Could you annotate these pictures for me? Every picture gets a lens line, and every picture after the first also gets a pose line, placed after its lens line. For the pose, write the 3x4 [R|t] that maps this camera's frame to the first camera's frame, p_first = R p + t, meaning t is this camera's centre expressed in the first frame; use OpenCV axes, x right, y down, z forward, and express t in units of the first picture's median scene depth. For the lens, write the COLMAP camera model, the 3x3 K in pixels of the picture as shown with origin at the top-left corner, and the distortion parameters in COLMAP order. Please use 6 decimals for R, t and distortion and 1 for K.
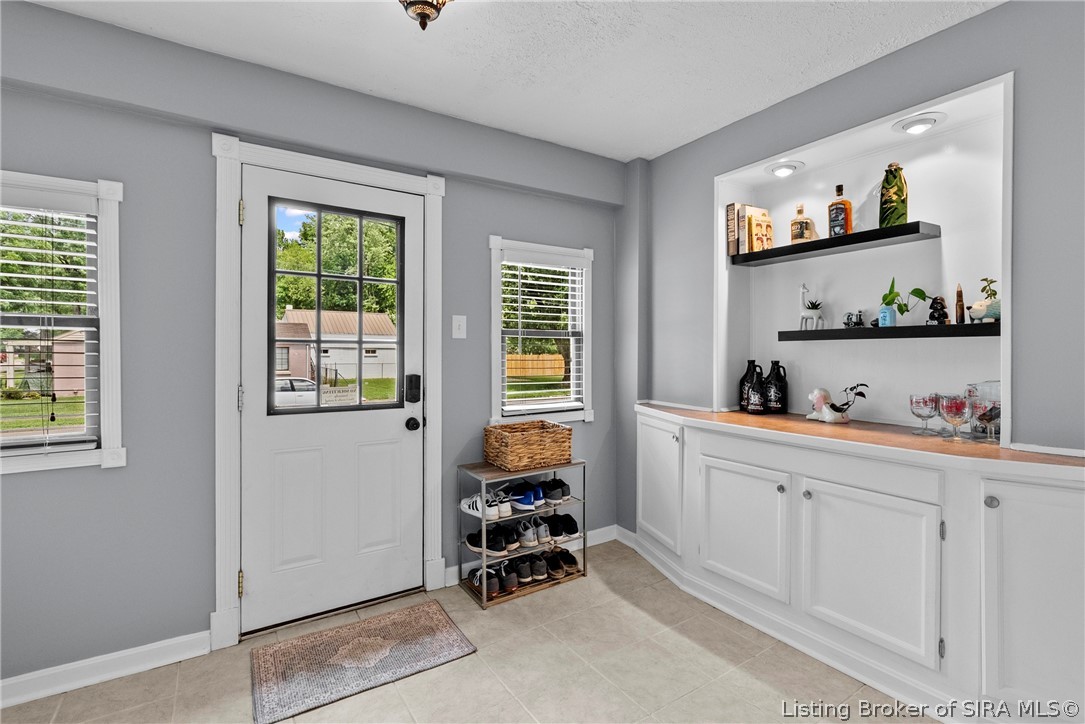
lens RADIAL K [[501.4, 0, 540.7], [0, 501.4, 355.9], [0, 0, 1]] dist [-0.006871, 0.002250]
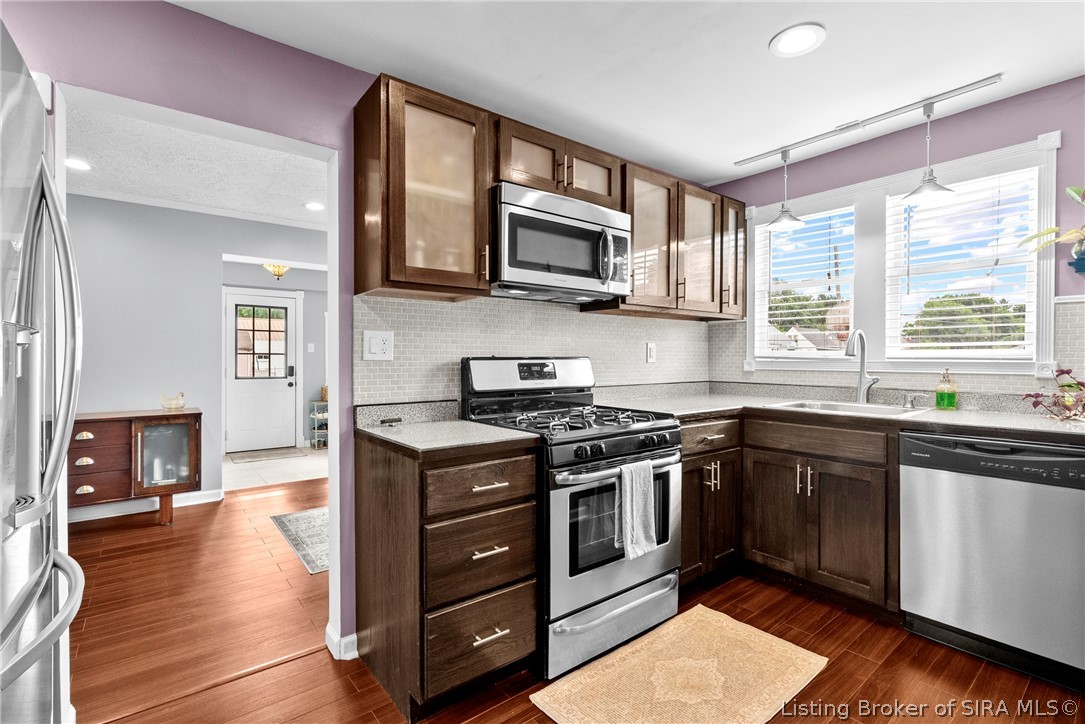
lens RADIAL K [[501.4, 0, 538.0], [0, 501.4, 359.1], [0, 0, 1]] dist [-0.006871, 0.002250]
pose [[0.995221, 0.000279, 0.097647, 0.788929], [0.000105, 0.999992, -0.003936, 0.011702], [-0.097648, 0.003928, 0.995213, -1.769336]]
